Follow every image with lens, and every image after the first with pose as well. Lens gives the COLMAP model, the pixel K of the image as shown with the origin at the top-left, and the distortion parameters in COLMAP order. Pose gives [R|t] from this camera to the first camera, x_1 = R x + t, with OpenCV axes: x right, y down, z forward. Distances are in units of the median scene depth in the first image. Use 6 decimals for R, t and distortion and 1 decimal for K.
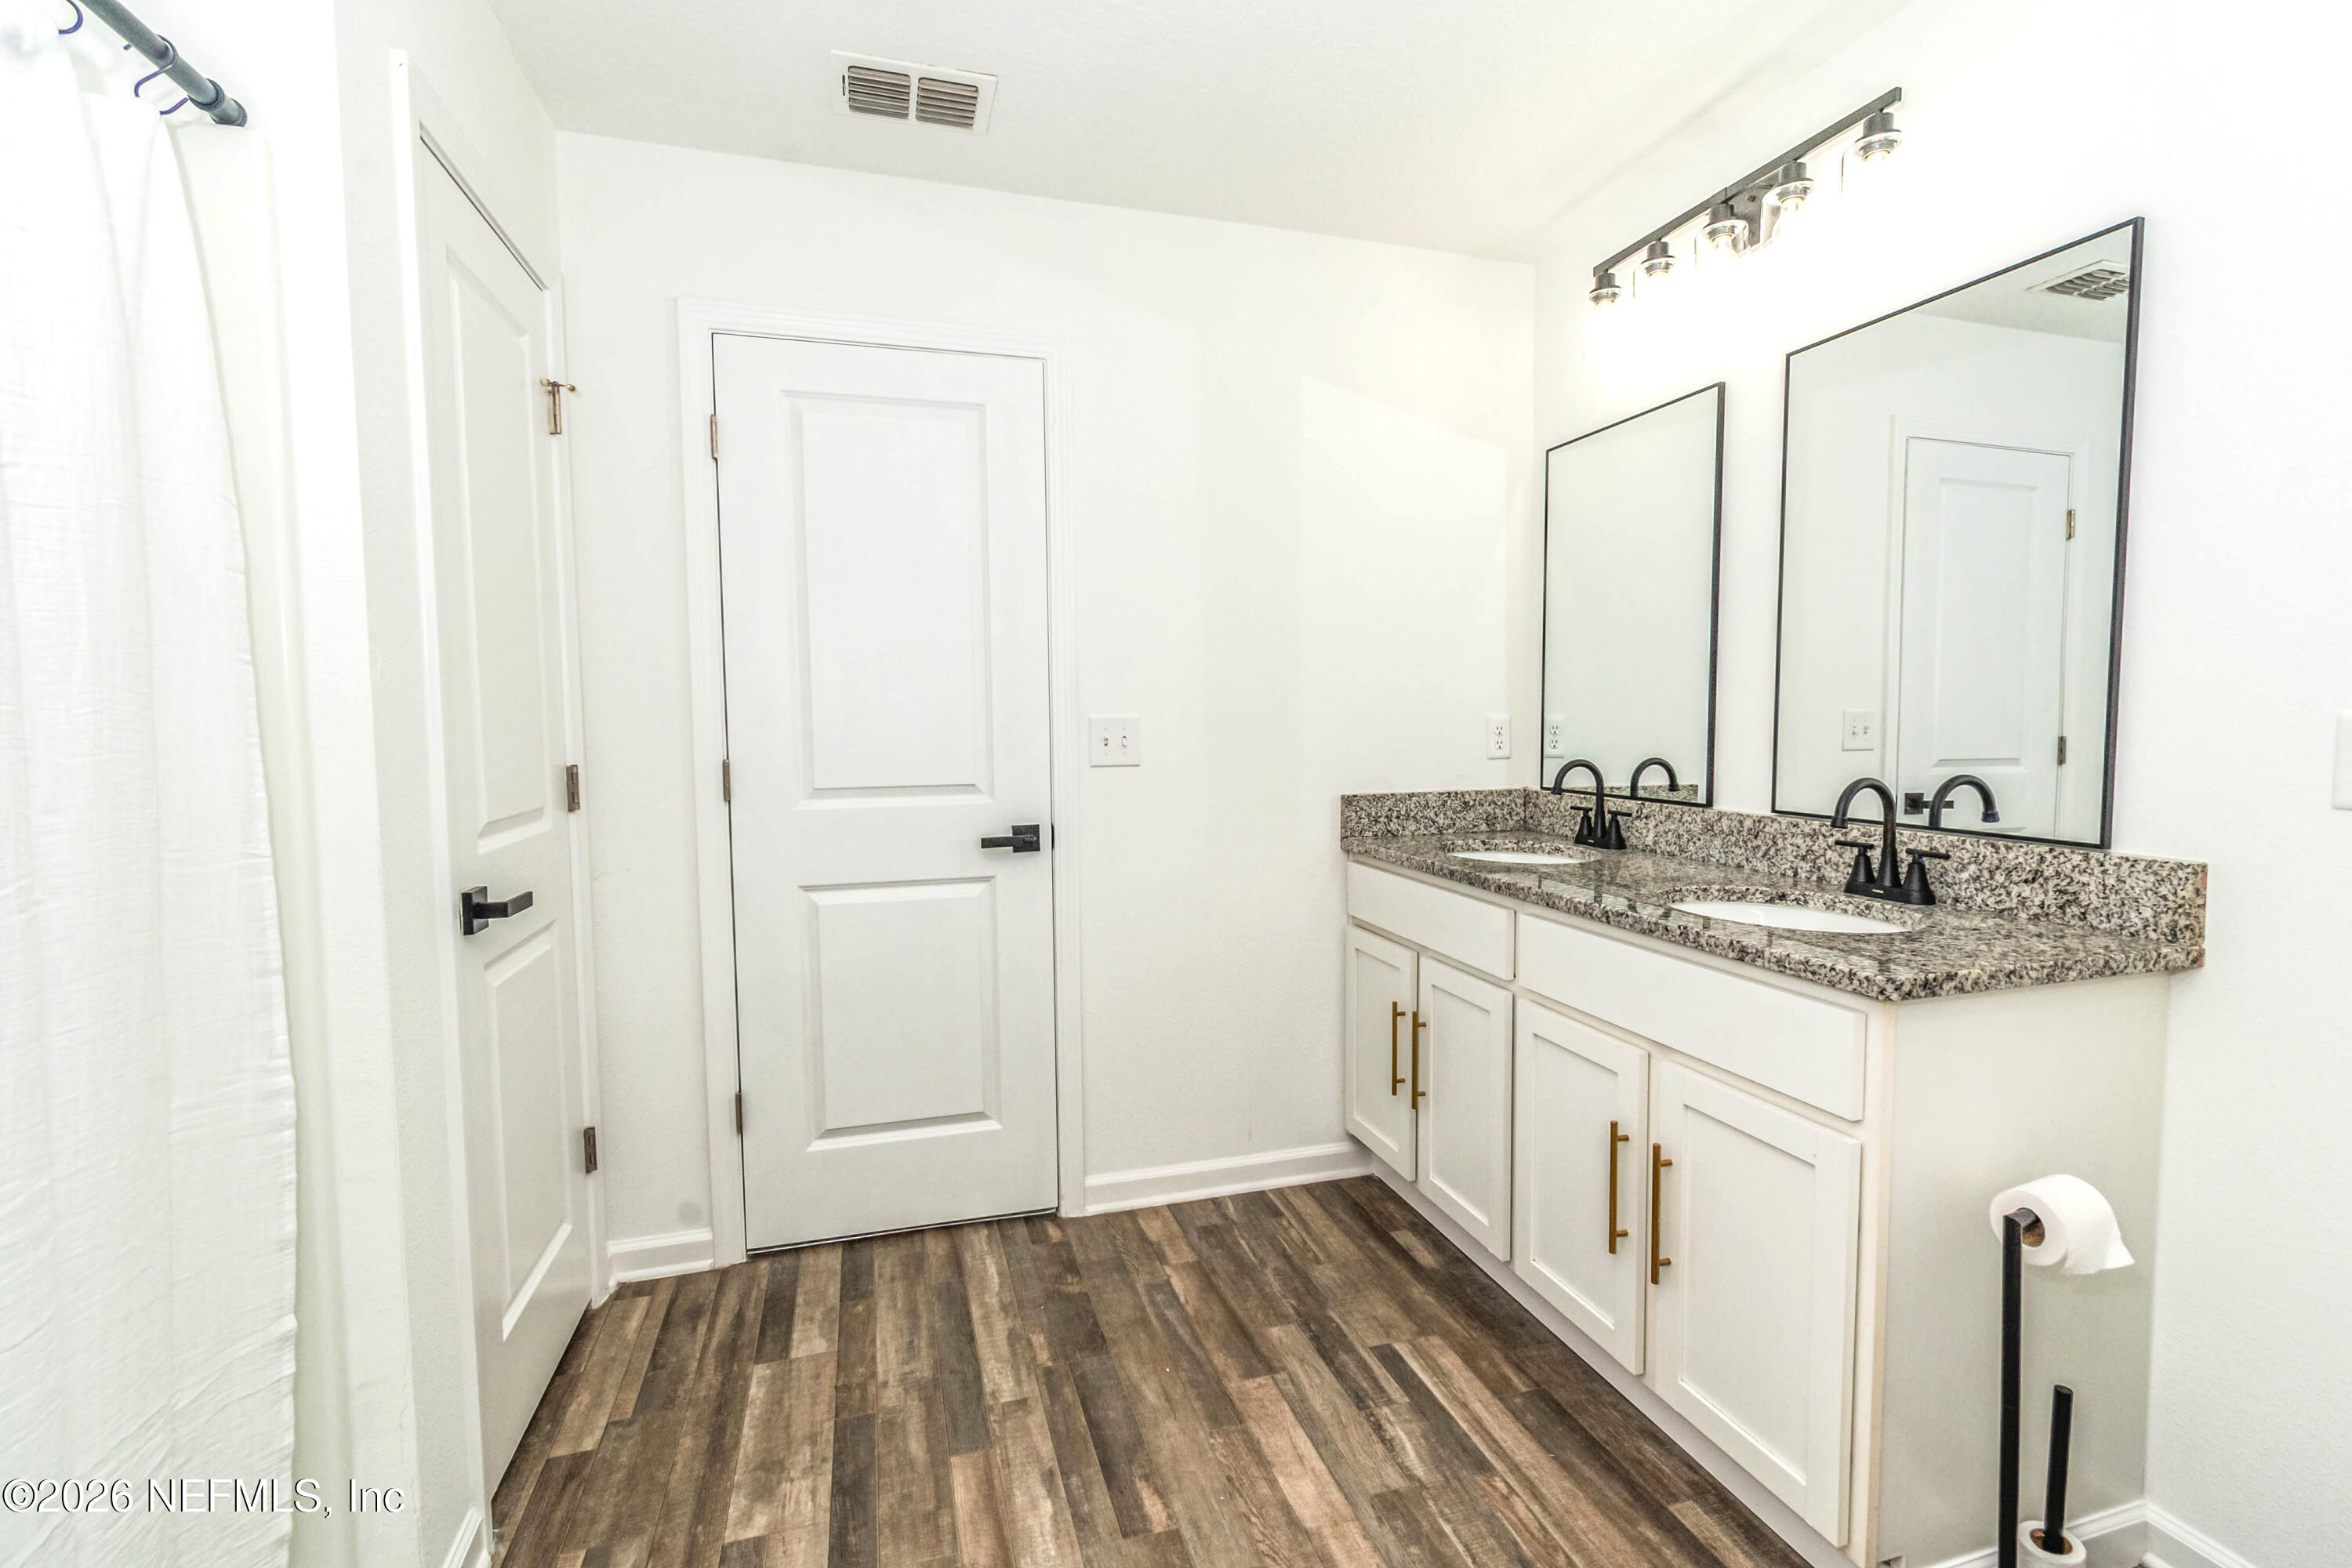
lens RADIAL K [[1077.6, 0, 1167.1], [0, 1077.6, 780.3], [0, 0, 1]] dist [-0.005300, -0.001137]
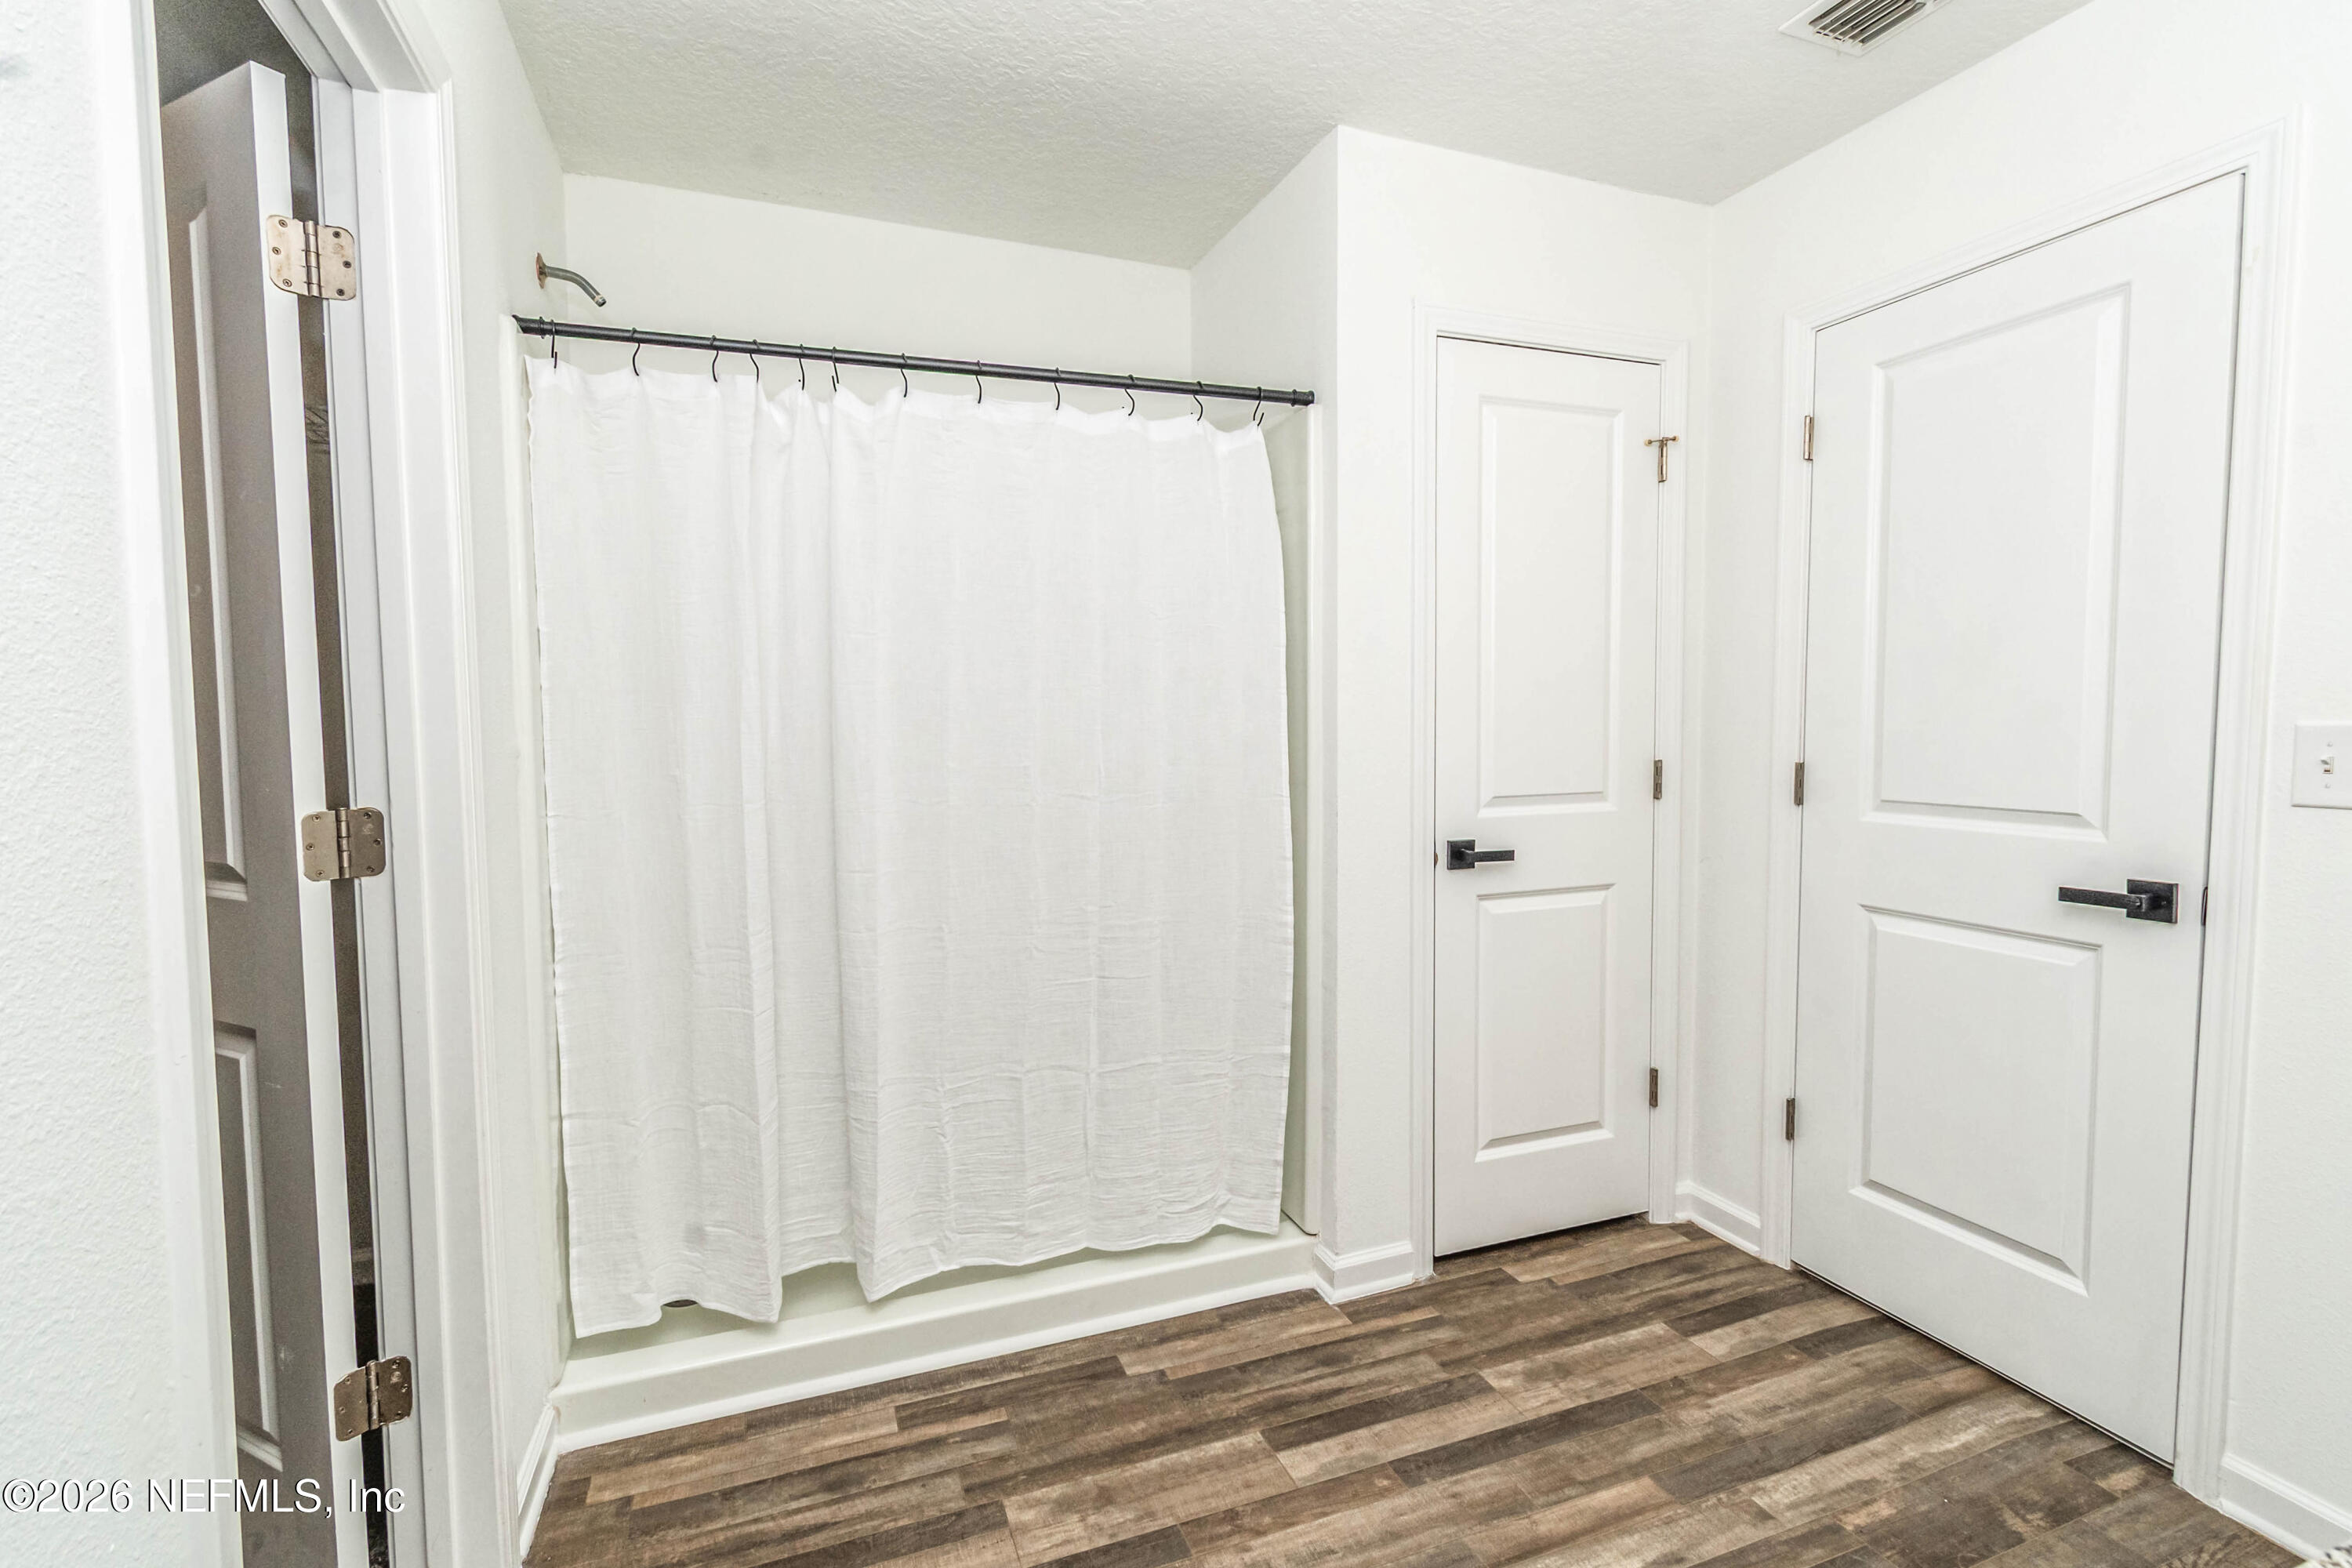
lens RADIAL K [[1077.6, 0, 1171.1], [0, 1077.6, 779.1], [0, 0, 1]] dist [-0.005300, -0.001137]
pose [[0.049594, 0.064030, -0.996715, 0.625864], [-0.050747, 0.996815, 0.061512, -0.040539], [0.997479, 0.047530, 0.052686, 0.420748]]
